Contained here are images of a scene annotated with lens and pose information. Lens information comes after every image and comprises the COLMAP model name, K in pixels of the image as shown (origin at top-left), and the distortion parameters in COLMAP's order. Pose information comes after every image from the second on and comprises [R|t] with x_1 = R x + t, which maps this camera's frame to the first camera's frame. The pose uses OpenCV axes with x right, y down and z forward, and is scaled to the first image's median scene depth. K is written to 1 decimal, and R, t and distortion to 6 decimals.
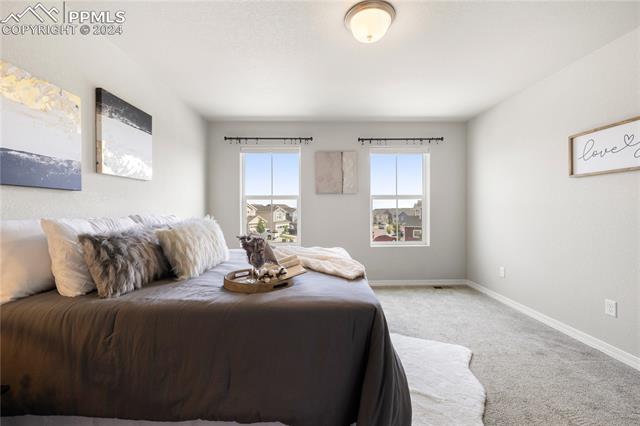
lens RADIAL K [[269.1, 0, 318.6], [0, 269.1, 209.2], [0, 0, 1]] dist [0.000988, 0.000076]
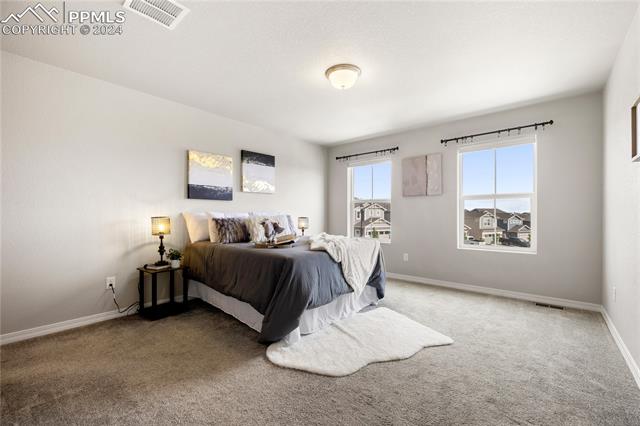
lens RADIAL K [[269.1, 0, 318.6], [0, 269.1, 209.2], [0, 0, 1]] dist [0.000988, 0.000076]
pose [[0.744887, -0.009199, -0.667127, 0.845922], [-0.004203, 0.999820, -0.018479, 0.032051], [0.667177, 0.016568, 0.744715, -0.118250]]
